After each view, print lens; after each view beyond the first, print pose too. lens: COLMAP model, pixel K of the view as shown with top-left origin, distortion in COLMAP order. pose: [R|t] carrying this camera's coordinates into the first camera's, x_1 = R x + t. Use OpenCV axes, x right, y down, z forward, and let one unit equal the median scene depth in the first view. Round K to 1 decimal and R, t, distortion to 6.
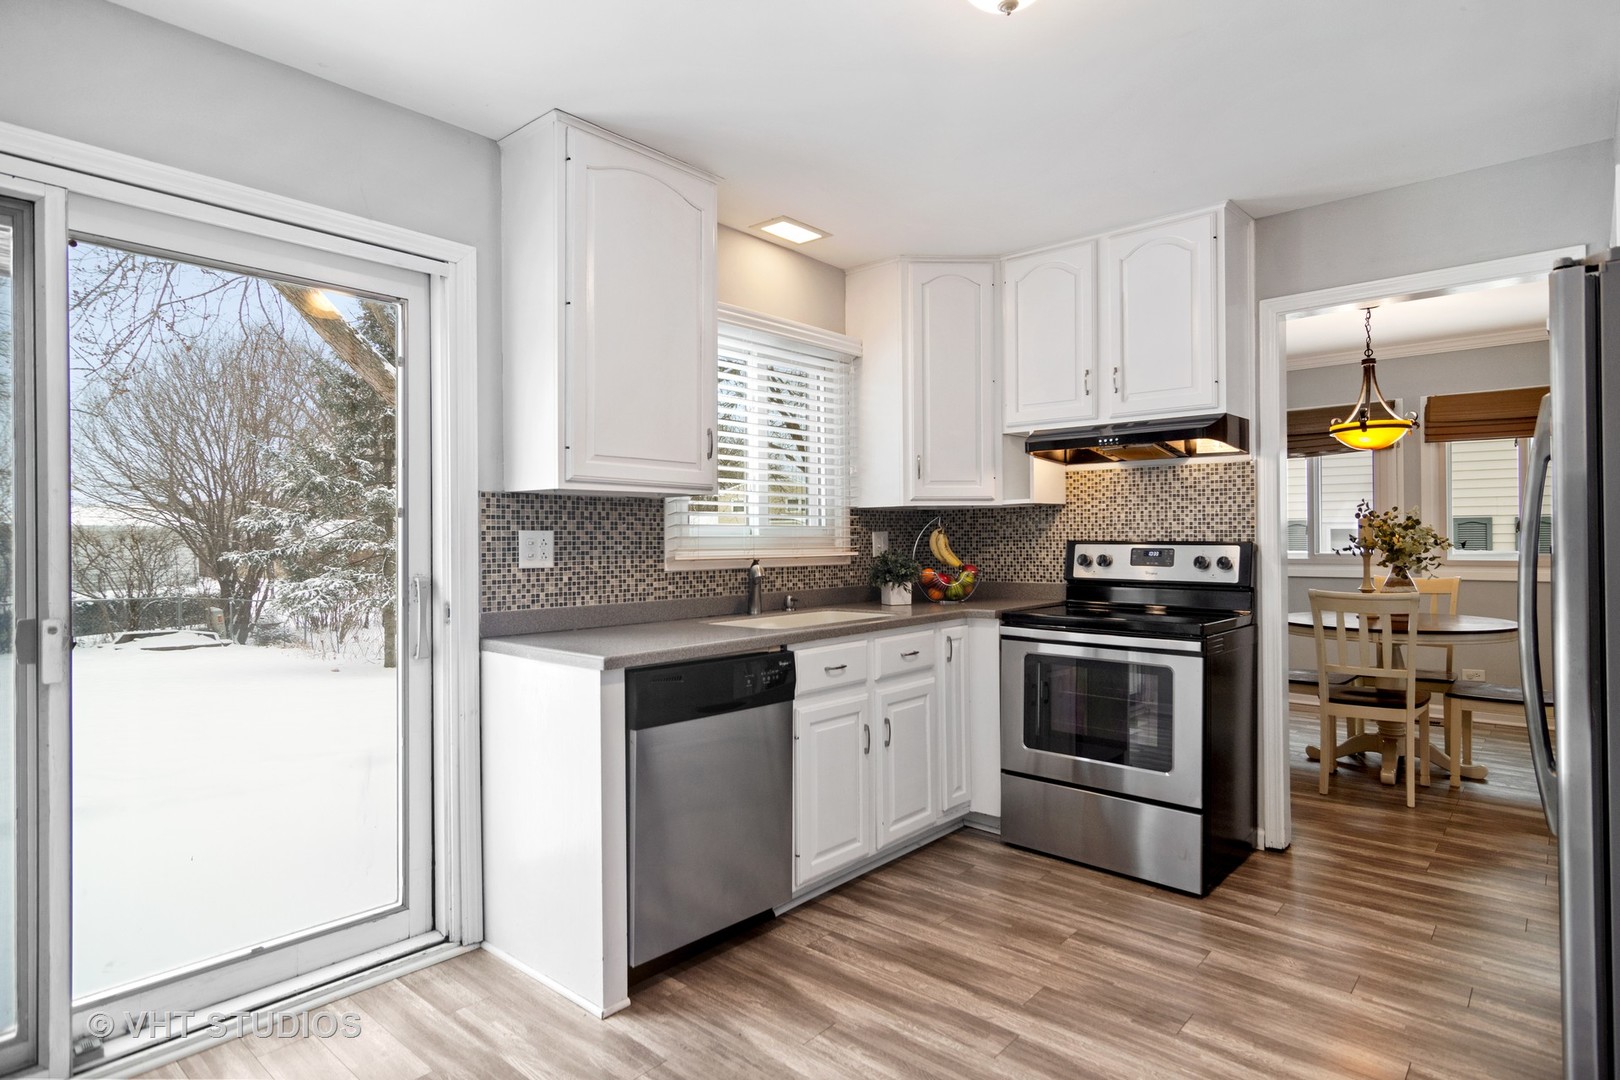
lens RADIAL K [[880.2, 0, 809.3], [0, 880.2, 533.2], [0, 0, 1]] dist [0.001778, 0.000158]
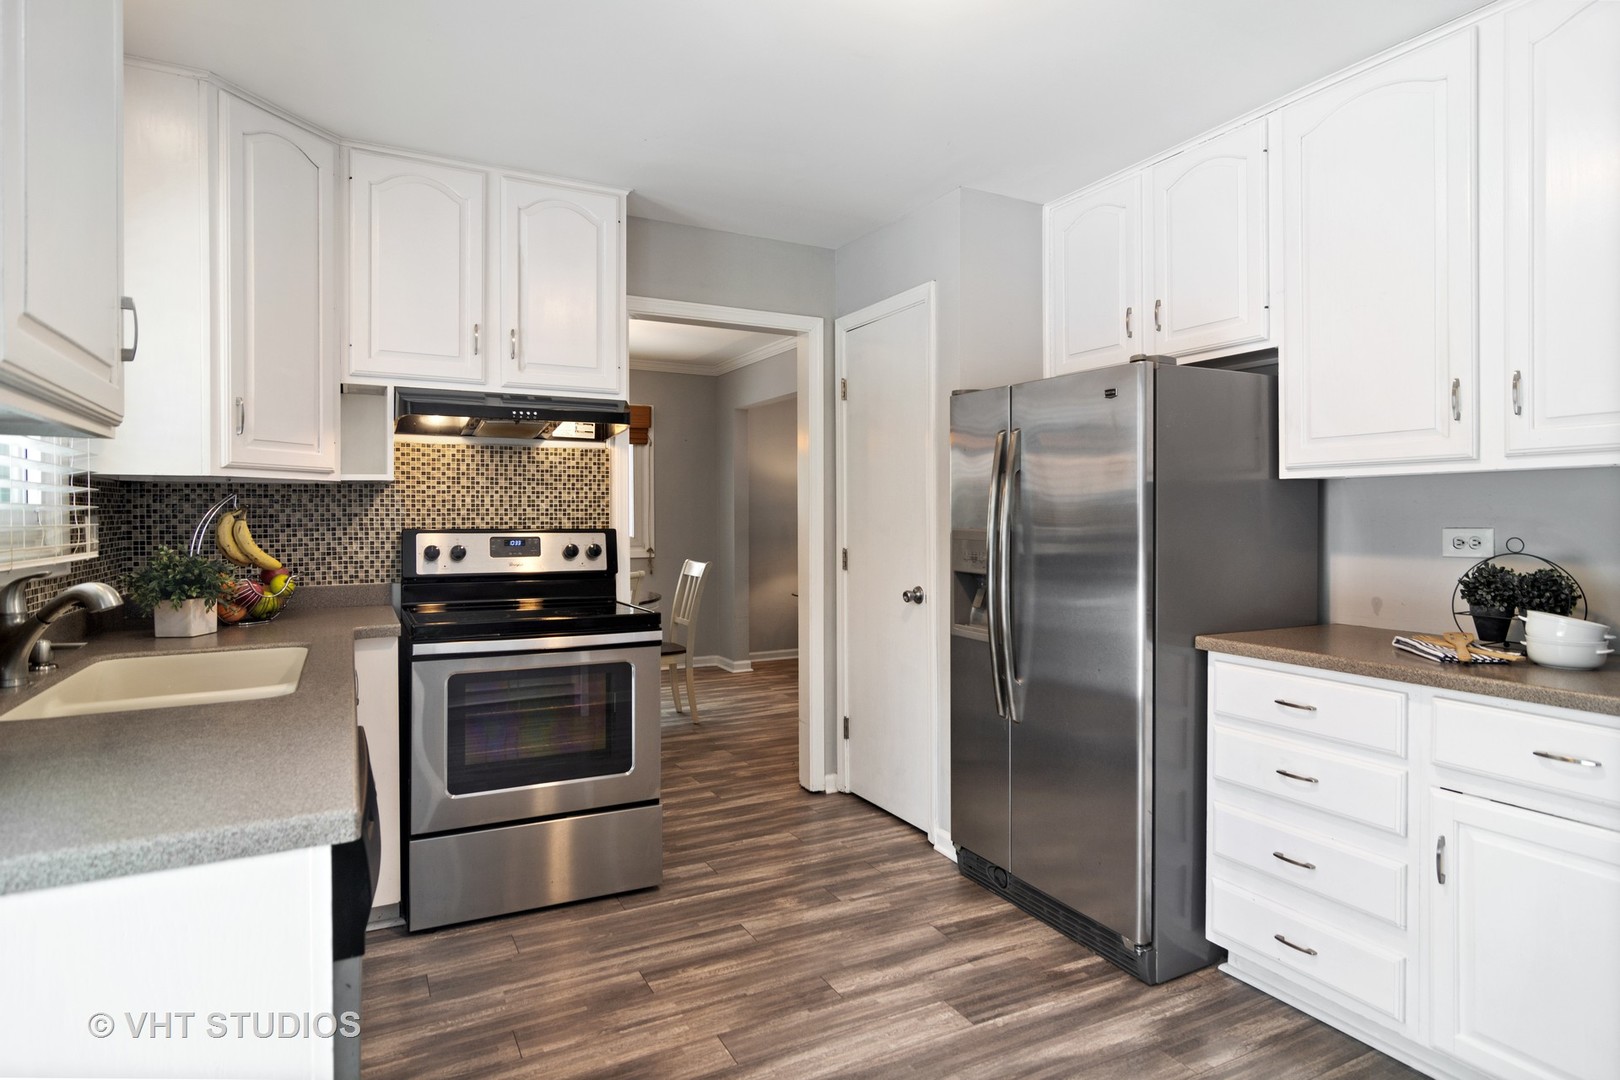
lens RADIAL K [[880.2, 0, 820.6], [0, 880.2, 518.2], [0, 0, 1]] dist [0.001778, 0.000158]
pose [[0.342741, 0.004857, 0.939417, -0.366773], [-0.003460, 0.999986, -0.003908, 0.000389], [-0.939424, -0.001911, 0.342753, 0.419466]]
